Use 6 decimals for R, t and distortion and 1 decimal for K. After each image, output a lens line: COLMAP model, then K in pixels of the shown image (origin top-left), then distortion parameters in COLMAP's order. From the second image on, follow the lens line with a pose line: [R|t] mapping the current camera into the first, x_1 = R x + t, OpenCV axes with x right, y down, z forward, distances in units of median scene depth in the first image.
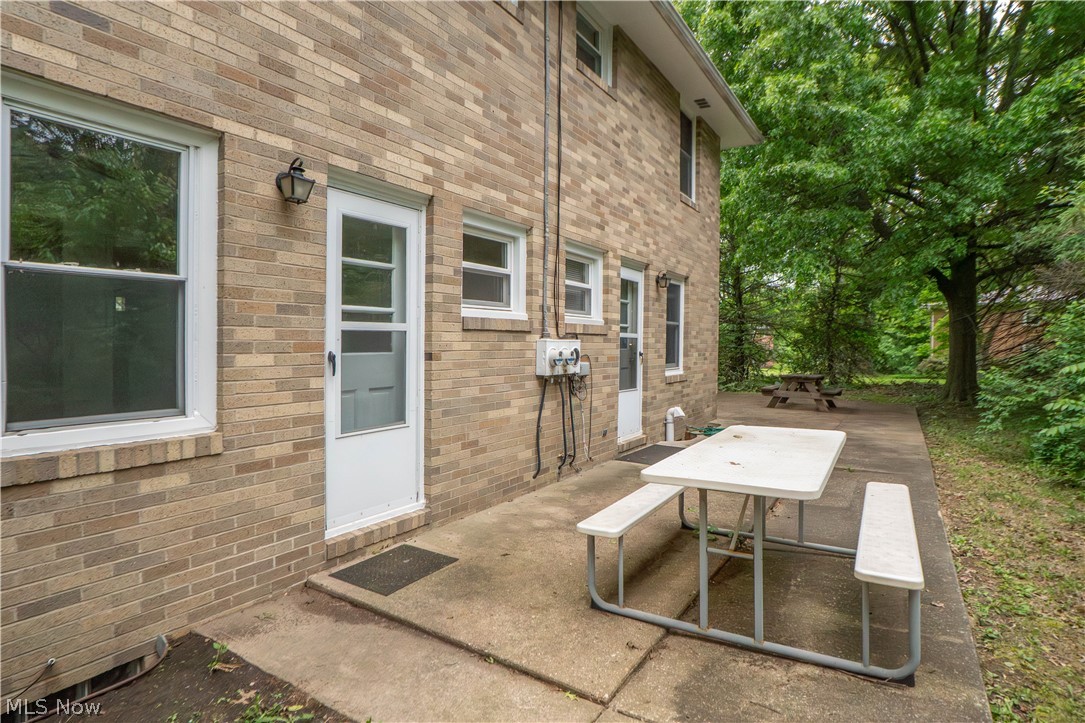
lens RADIAL K [[545.2, 0, 558.2], [0, 545.2, 341.5], [0, 0, 1]] dist [-0.038097, 0.008920]
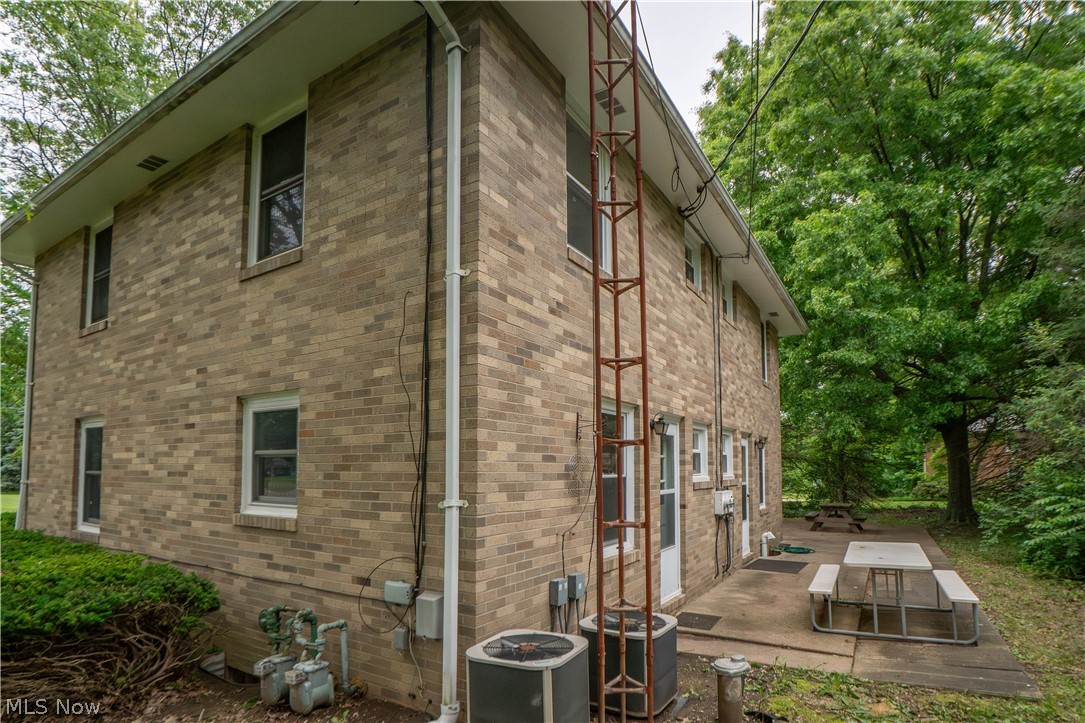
lens RADIAL K [[545.2, 0, 548.1], [0, 545.2, 435.8], [0, 0, 1]] dist [-0.038097, 0.008920]
pose [[0.999783, -0.018218, 0.010131, -0.363053], [0.018789, 0.998051, -0.059507, -0.055544], [-0.009027, 0.059685, 0.998176, -0.408975]]
